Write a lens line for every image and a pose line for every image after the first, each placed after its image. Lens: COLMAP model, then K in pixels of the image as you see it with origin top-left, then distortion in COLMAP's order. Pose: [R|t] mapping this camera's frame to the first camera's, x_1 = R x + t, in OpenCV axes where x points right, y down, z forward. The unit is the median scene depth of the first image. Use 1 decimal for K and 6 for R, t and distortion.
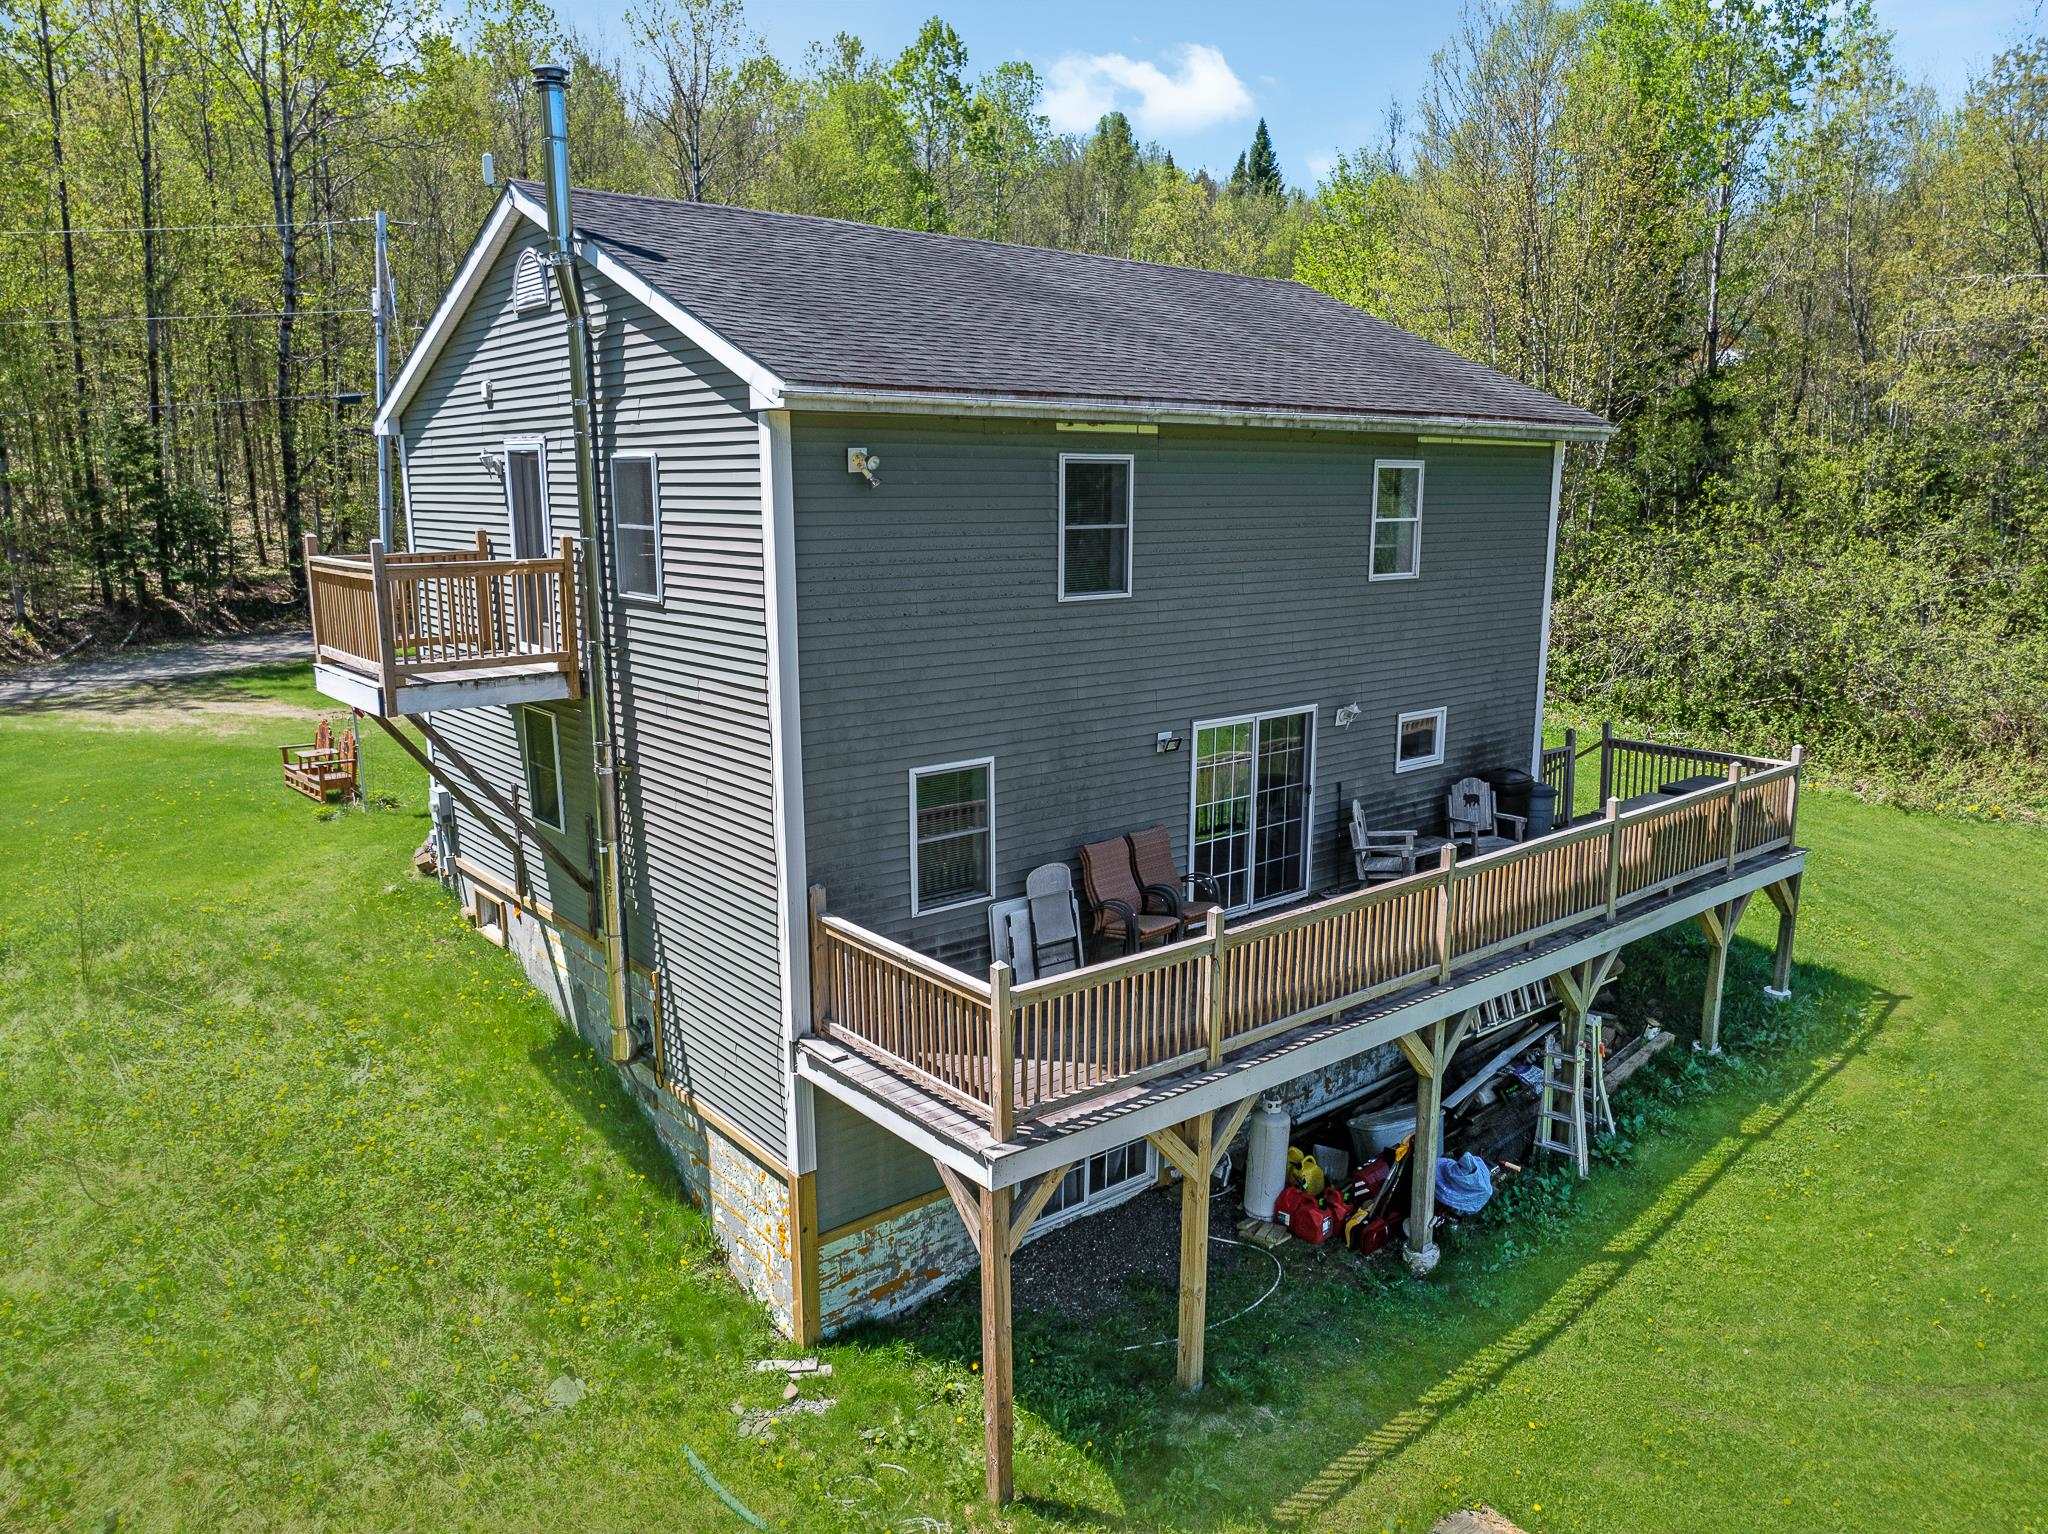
lens RADIAL K [[1448.0, 0, 1028.8], [0, 1448.0, 763.3], [0, 0, 1]] dist [-0.051524, 0.024185]
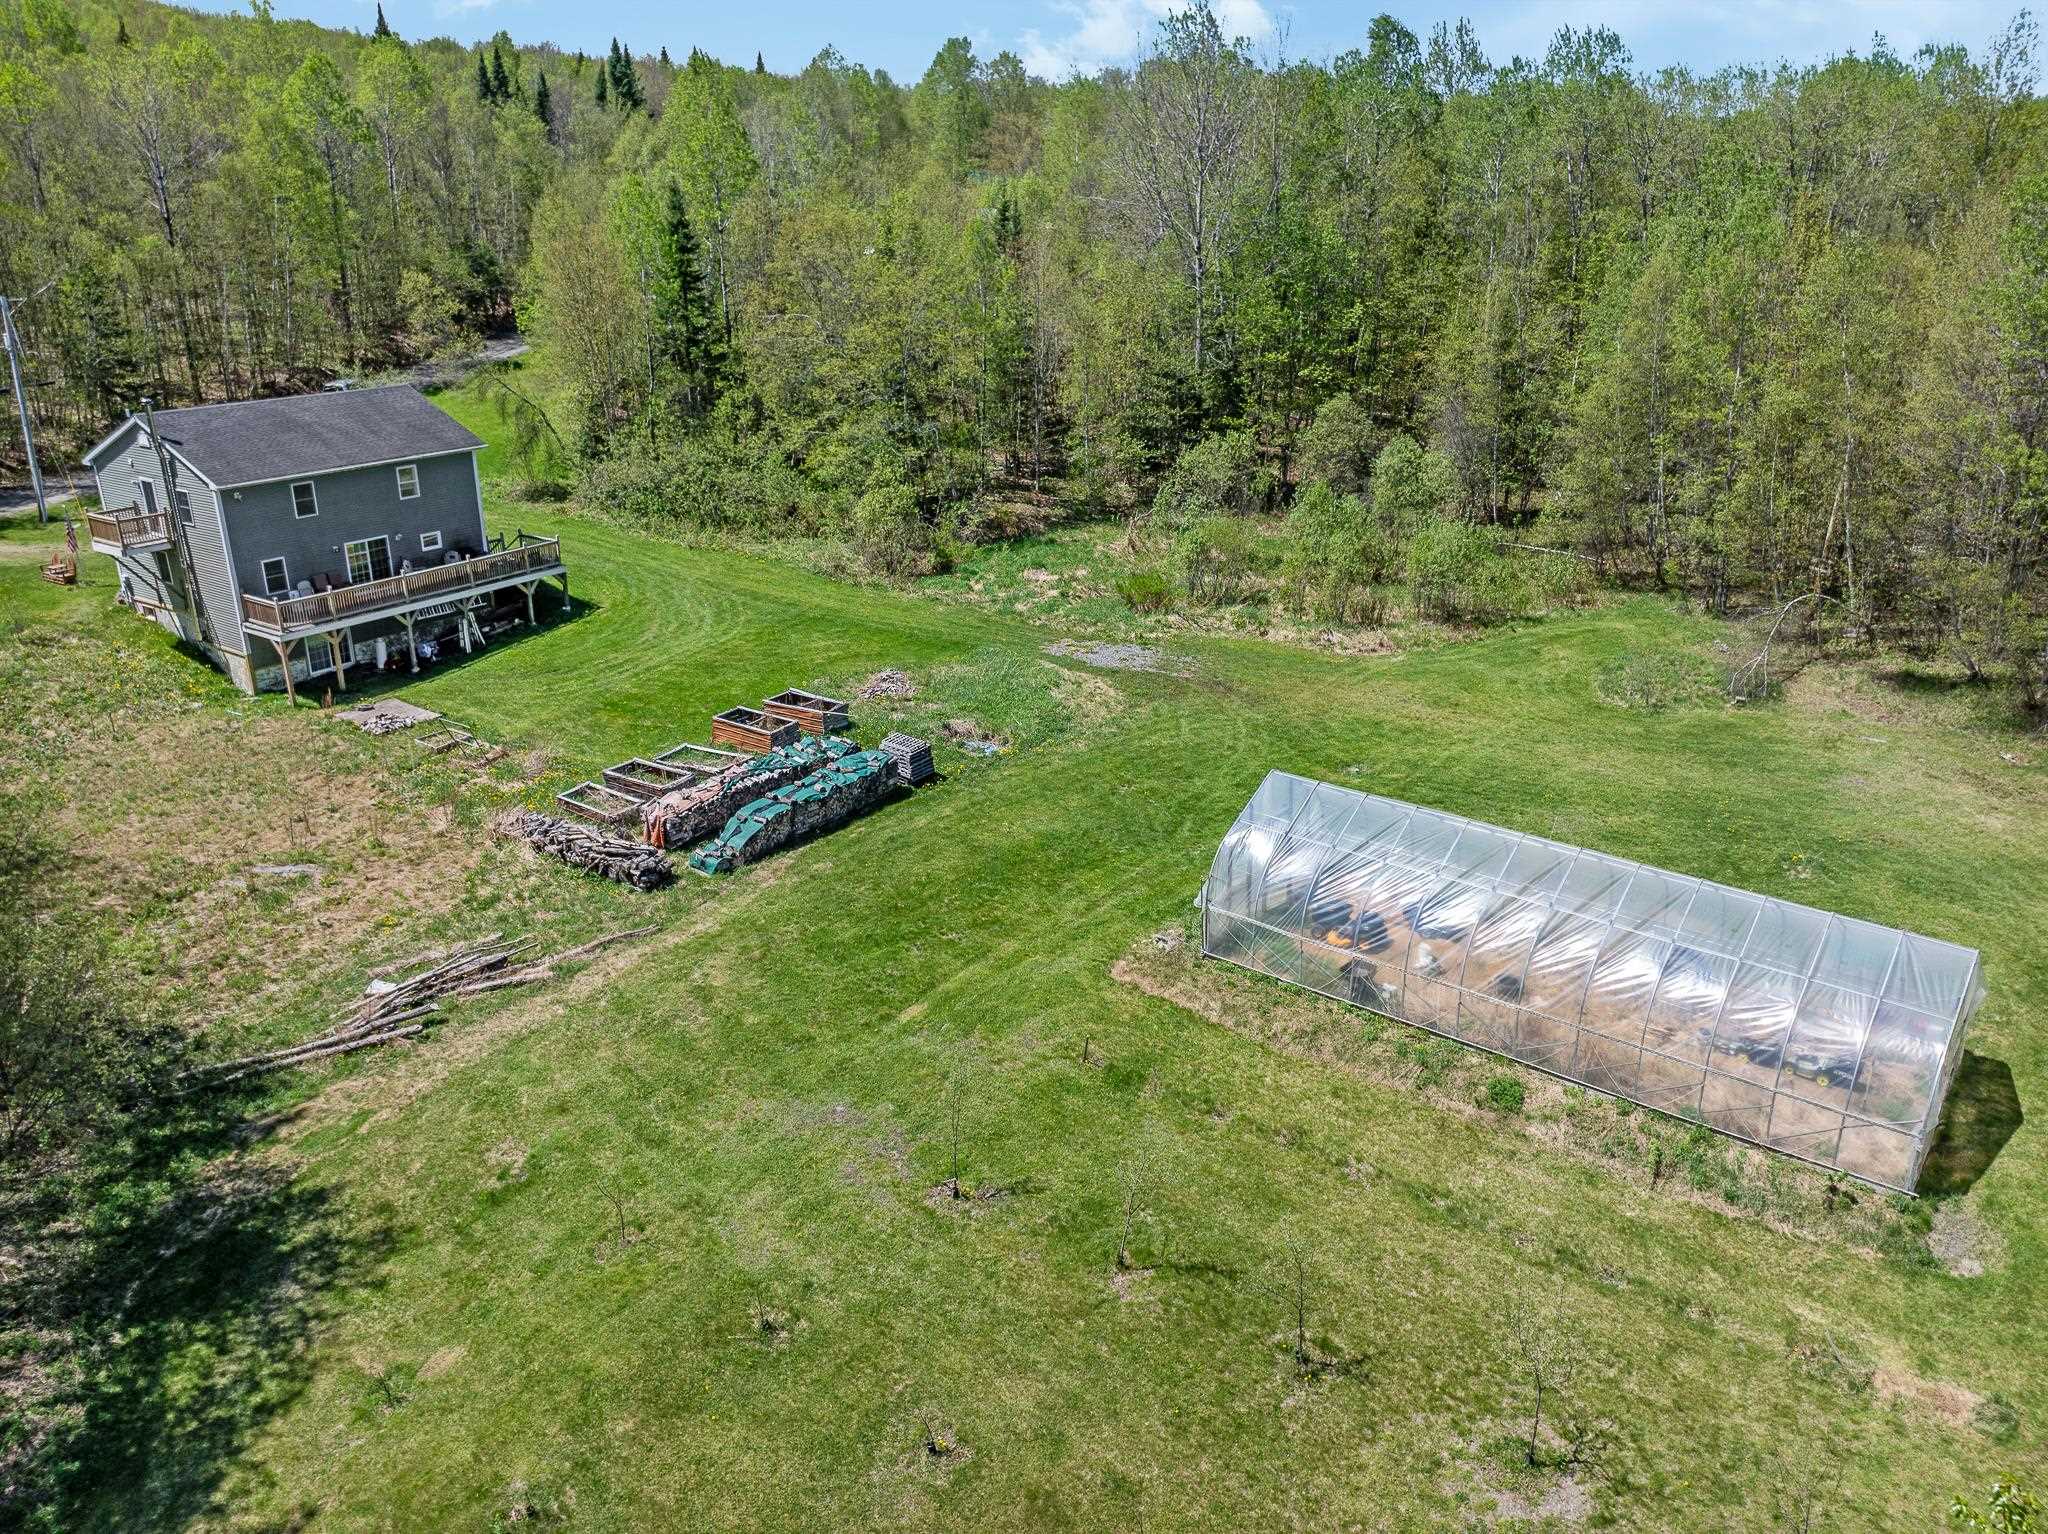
lens RADIAL K [[1448.0, 0, 1030.7], [0, 1448.0, 759.2], [0, 0, 1]] dist [-0.051524, 0.024185]
pose [[0.959160, -0.098967, 0.264985, 0.849286], [0.052676, 0.982903, 0.176426, -0.042734], [-0.277915, -0.155263, 0.947975, -3.449059]]
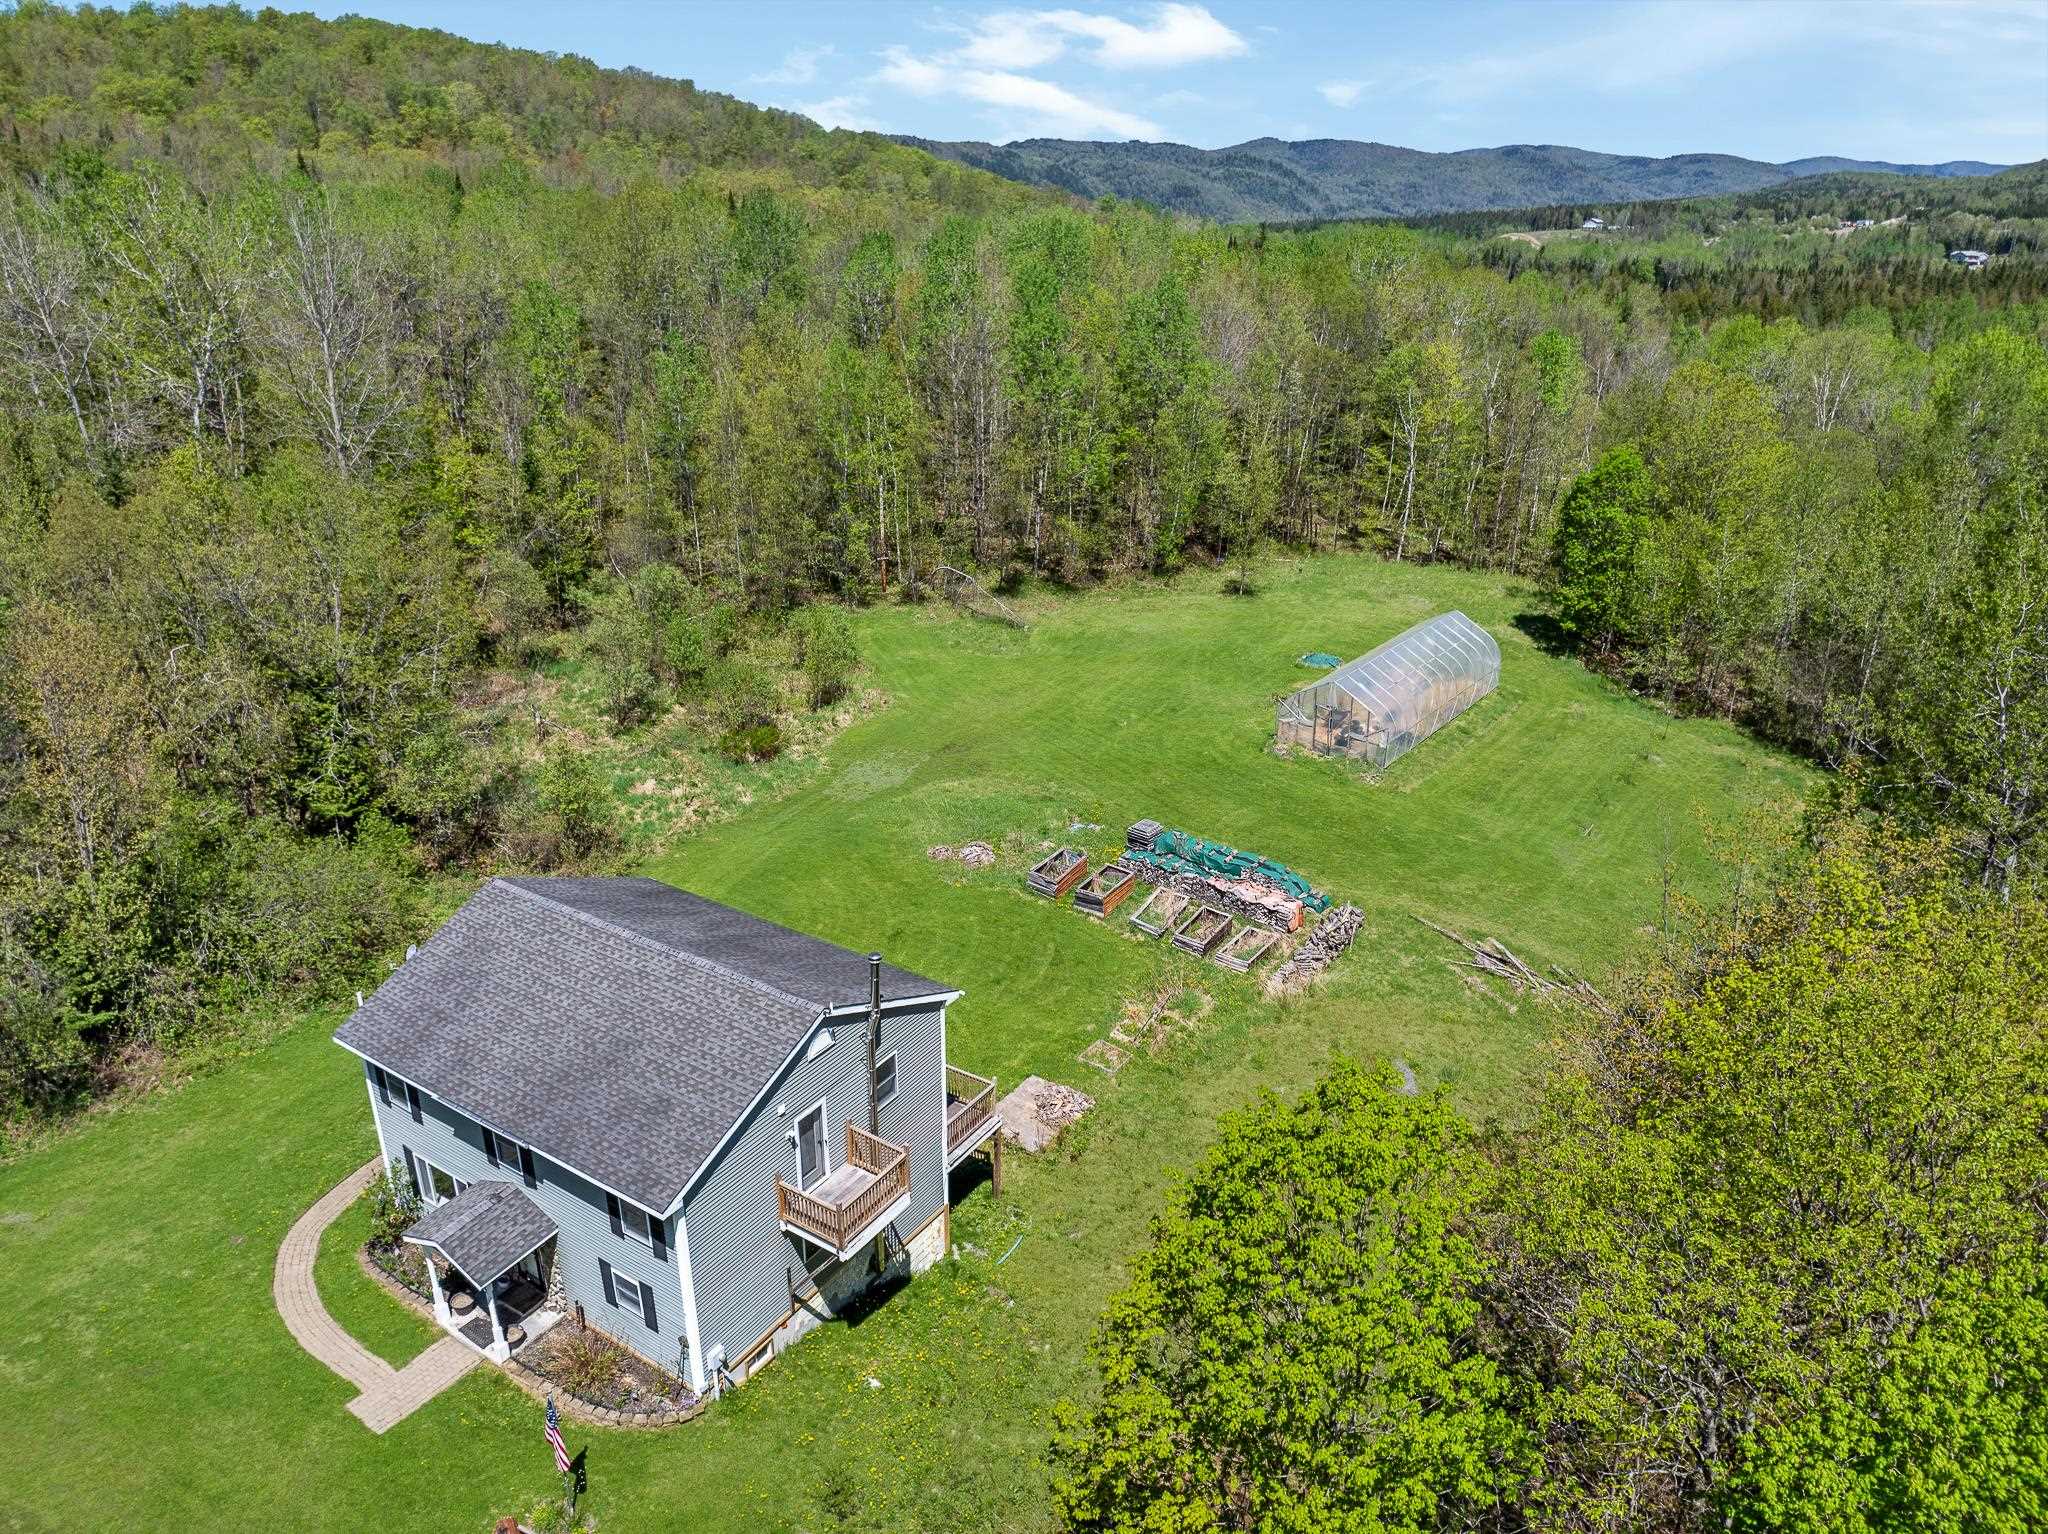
lens RADIAL K [[1448.0, 0, 1028.4], [0, 1448.0, 765.8], [0, 0, 1]] dist [-0.051524, 0.024185]
pose [[-0.294192, -0.366074, 0.882860, -2.364012], [0.188354, 0.883415, 0.429069, -1.681862], [-0.937003, 0.292519, -0.190942, 1.025440]]
